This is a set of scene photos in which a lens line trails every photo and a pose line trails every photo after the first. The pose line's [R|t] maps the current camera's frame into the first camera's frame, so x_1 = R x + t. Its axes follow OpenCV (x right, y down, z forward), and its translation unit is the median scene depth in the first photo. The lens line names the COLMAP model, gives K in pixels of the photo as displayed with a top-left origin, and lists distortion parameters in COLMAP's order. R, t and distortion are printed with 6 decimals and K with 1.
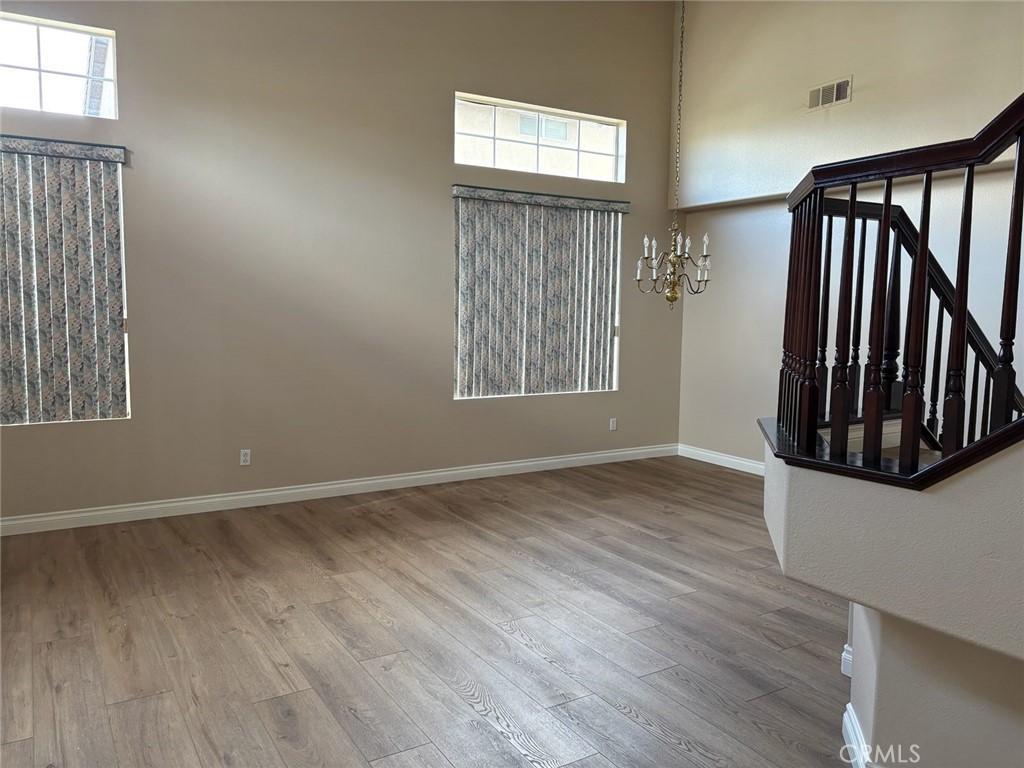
lens RADIAL K [[770.2, 0, 507.0], [0, 770.2, 384.1], [0, 0, 1]] dist [0.014213, -0.009956]
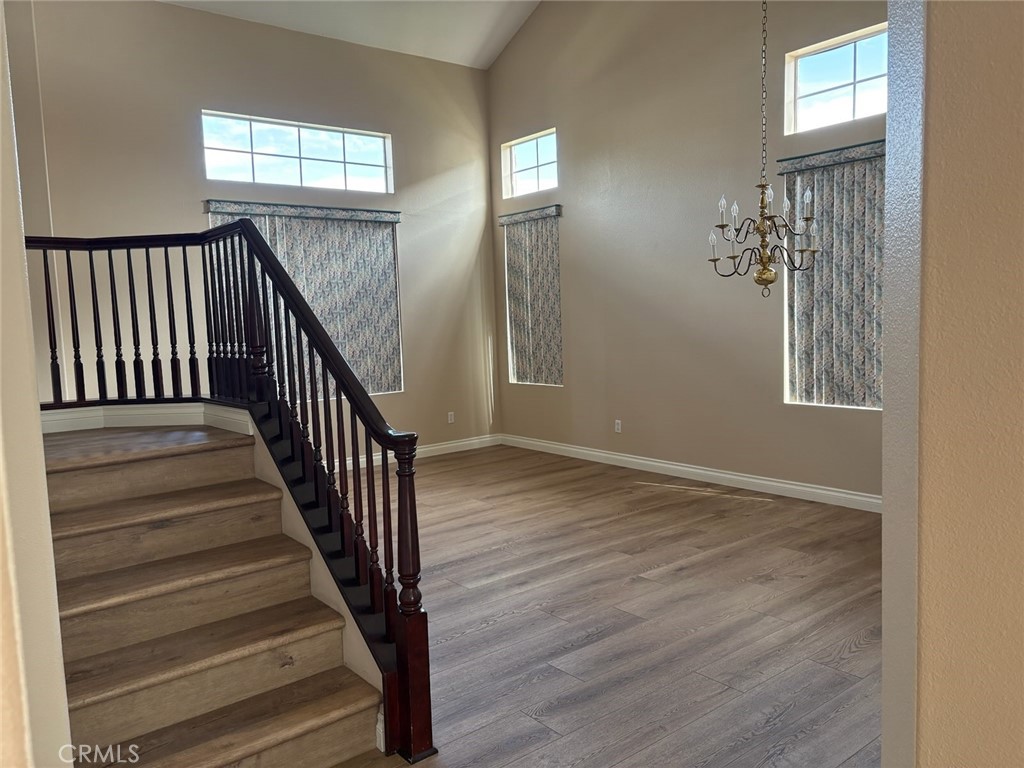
lens RADIAL K [[770.2, 0, 501.3], [0, 770.2, 380.4], [0, 0, 1]] dist [0.014213, -0.009956]
pose [[0.107573, 0.066284, -0.991985, 0.910216], [-0.058879, 0.996448, 0.060198, -0.047120], [0.992452, 0.051932, 0.111094, 0.680910]]
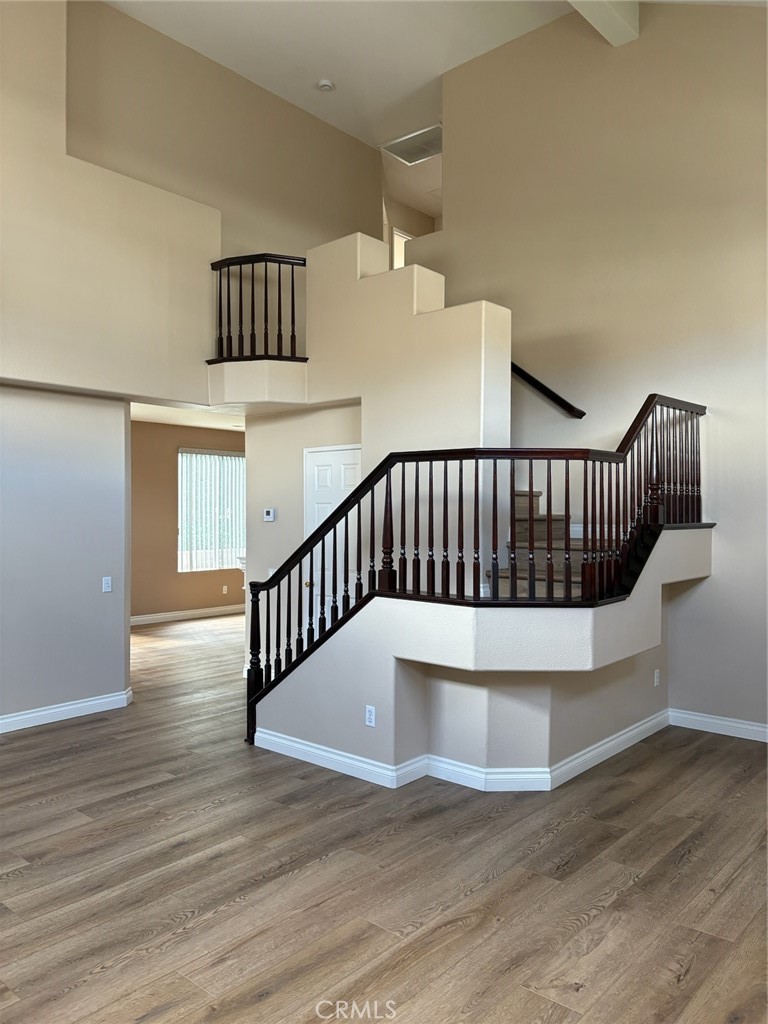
lens RADIAL K [[770.2, 0, 387.5], [0, 770.2, 510.3], [0, 0, 1]] dist [0.014213, -0.009956]
pose [[-0.300894, -0.016985, 0.953506, -0.489581], [0.092736, 0.994582, 0.046981, -0.101632], [-0.949138, 0.102560, -0.297688, 0.792974]]
